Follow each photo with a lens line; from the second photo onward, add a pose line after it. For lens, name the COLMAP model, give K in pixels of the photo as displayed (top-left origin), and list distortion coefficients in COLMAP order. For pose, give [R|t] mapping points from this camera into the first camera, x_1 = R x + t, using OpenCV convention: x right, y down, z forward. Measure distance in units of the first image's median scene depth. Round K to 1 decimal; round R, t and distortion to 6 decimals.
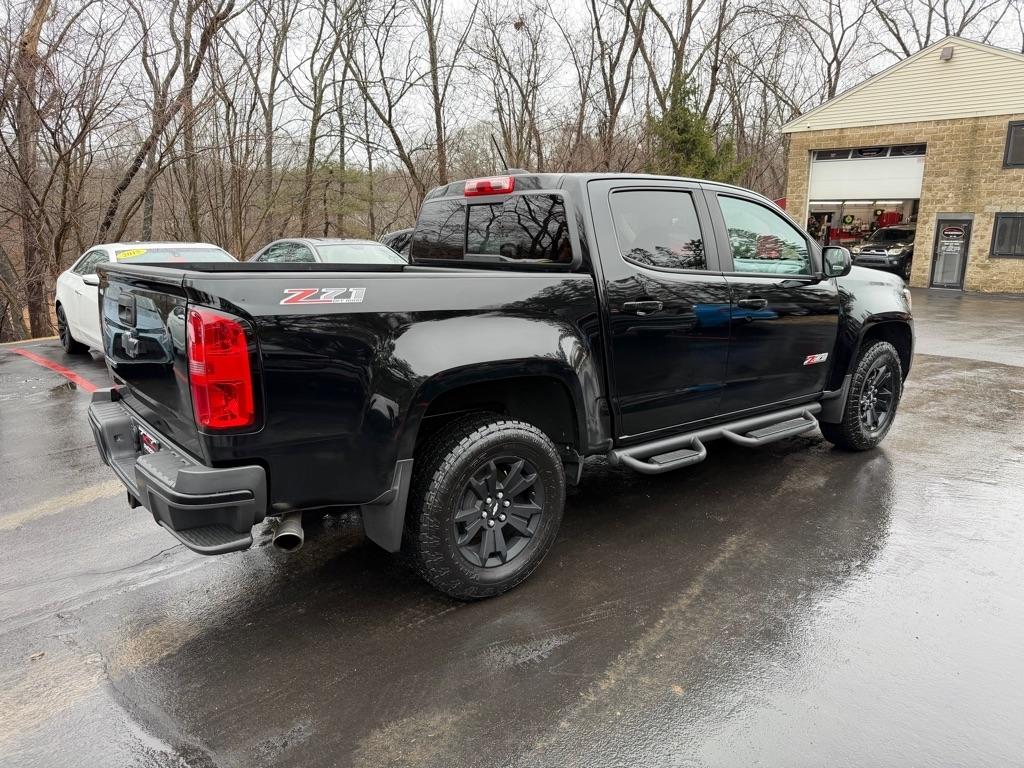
lens RADIAL K [[745.7, 0, 509.1], [0, 745.7, 379.6], [0, 0, 1]] dist [0.030486, -0.031154]
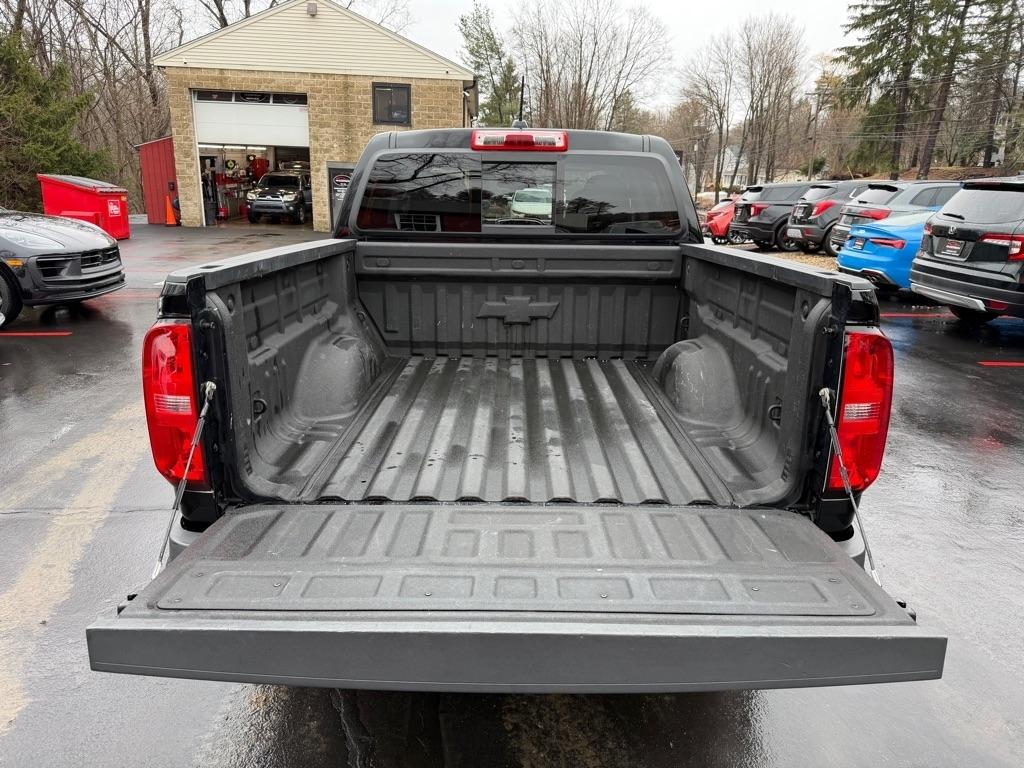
lens RADIAL K [[745.7, 0, 509.0], [0, 745.7, 388.7], [0, 0, 1]] dist [0.030486, -0.031154]
pose [[0.637749, -0.197573, 0.744474, -0.123119], [0.133433, 0.980268, 0.145845, -0.019870], [-0.758599, 0.006325, 0.651527, 0.083580]]
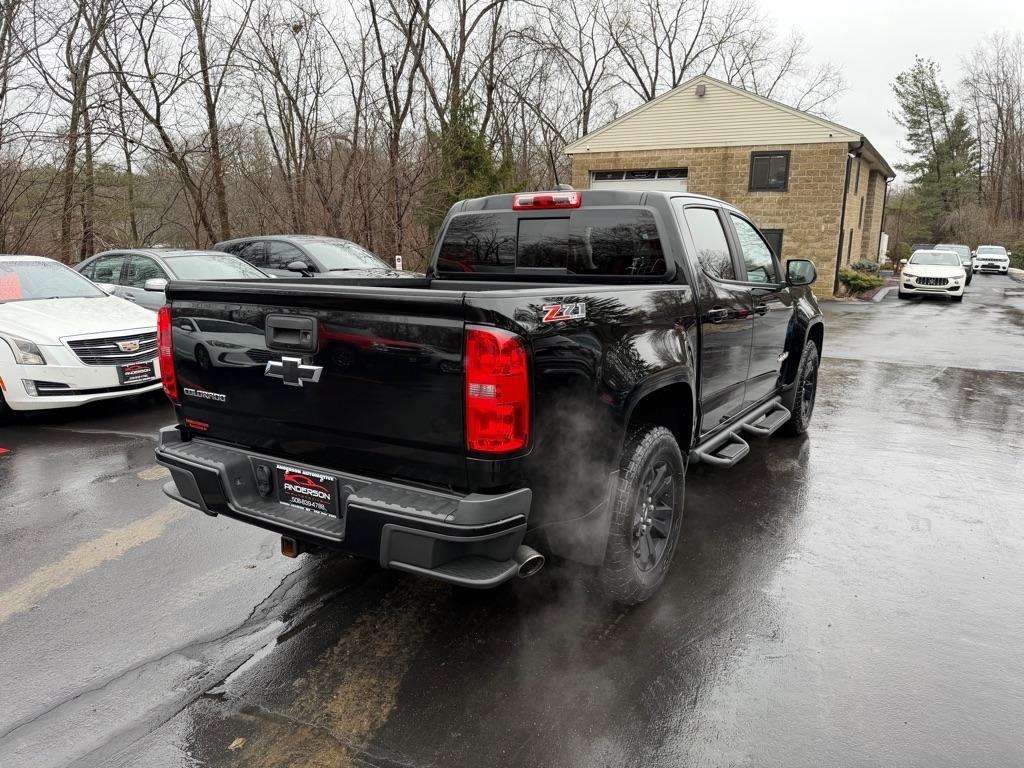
lens RADIAL K [[745.7, 0, 514.3], [0, 745.7, 388.4], [0, 0, 1]] dist [0.030486, -0.031154]
pose [[0.945202, -0.059729, 0.320975, -0.071730], [0.061088, 0.998115, 0.005842, -0.002322], [-0.320719, 0.014086, 0.947070, 0.010226]]
